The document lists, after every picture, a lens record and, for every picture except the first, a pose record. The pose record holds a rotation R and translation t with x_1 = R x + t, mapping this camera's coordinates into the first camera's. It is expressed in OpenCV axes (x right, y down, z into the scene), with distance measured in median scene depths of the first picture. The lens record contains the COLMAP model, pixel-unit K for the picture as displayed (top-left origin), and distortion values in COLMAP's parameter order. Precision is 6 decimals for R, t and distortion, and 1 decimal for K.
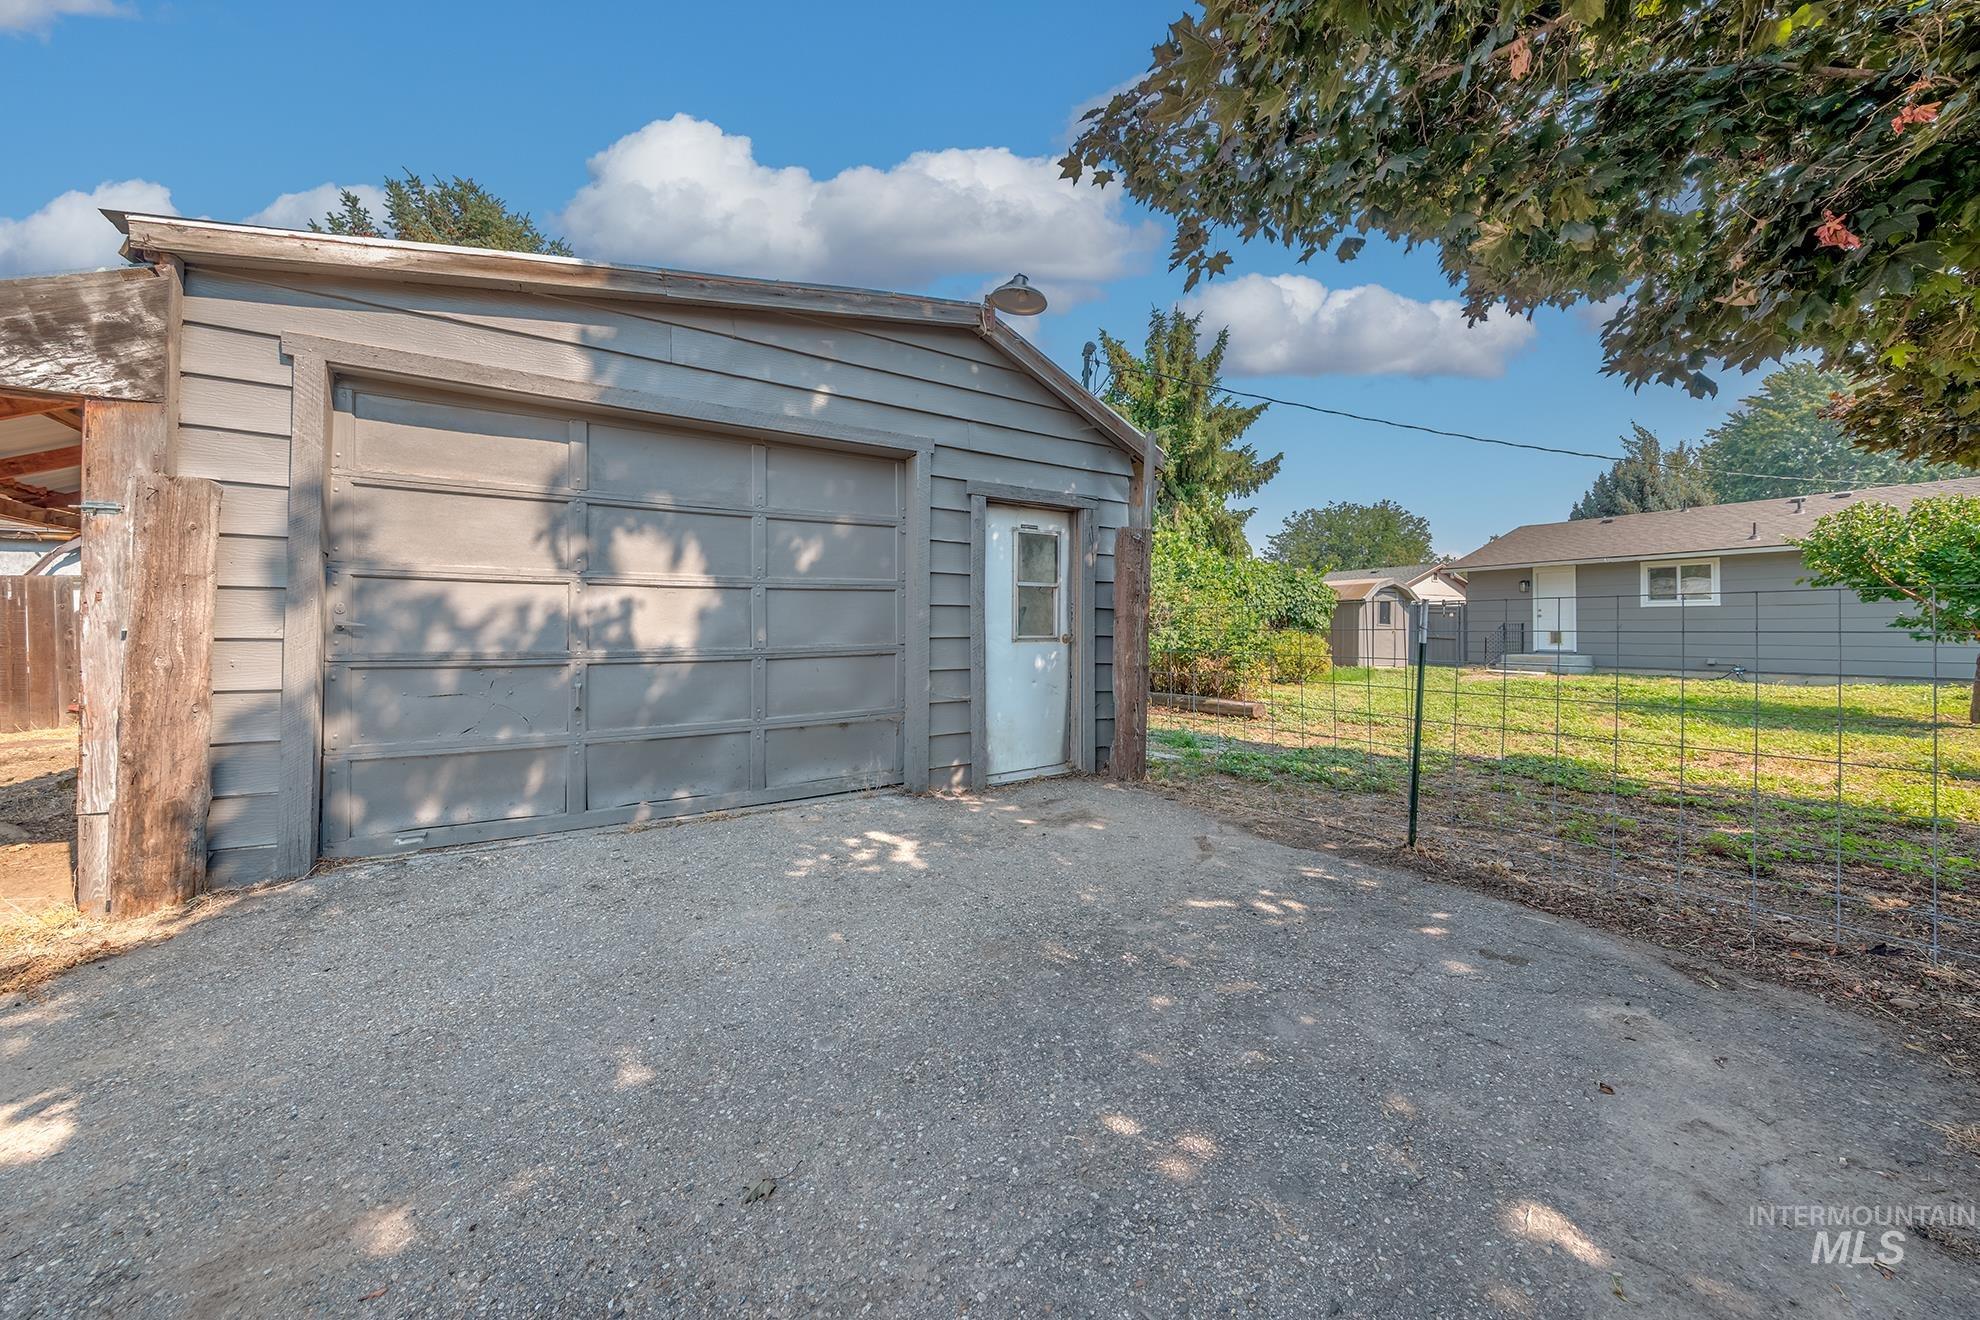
lens RADIAL K [[669.6, 0, 1018.3], [0, 669.6, 624.1], [0, 0, 1]] dist [-0.005190, -0.000447]
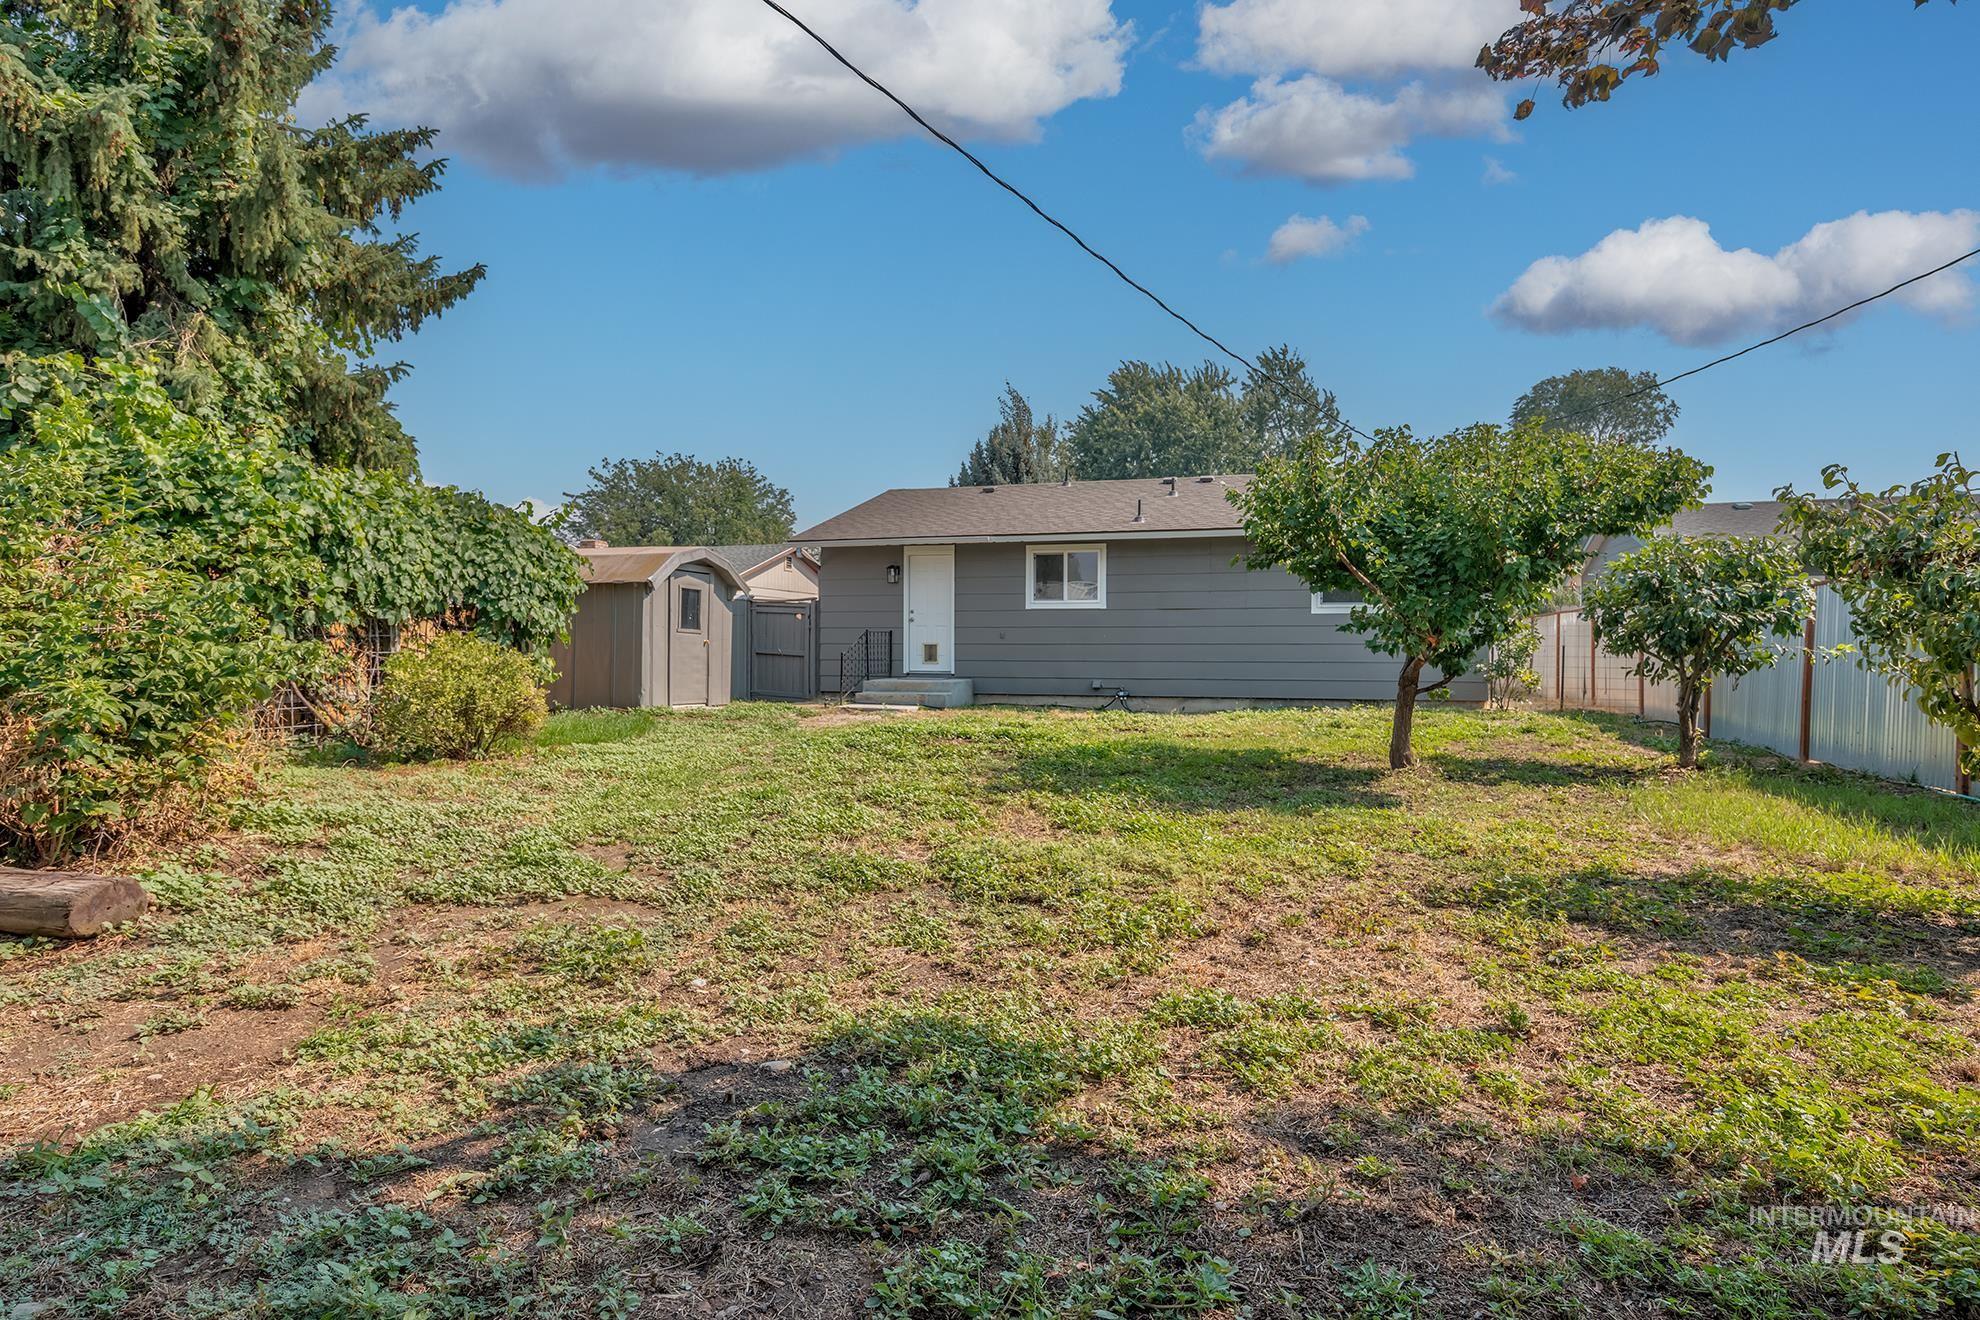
lens RADIAL K [[1068.1, 0, 997.0], [0, 1068.1, 658.2], [0, 0, 1]] dist [0.006197, 0.000411]
pose [[0.737476, -0.005493, 0.675351, 0.160181], [-0.009211, 0.999792, 0.018190, 0.006440], [-0.675311, -0.019636, 0.737272, 0.201487]]
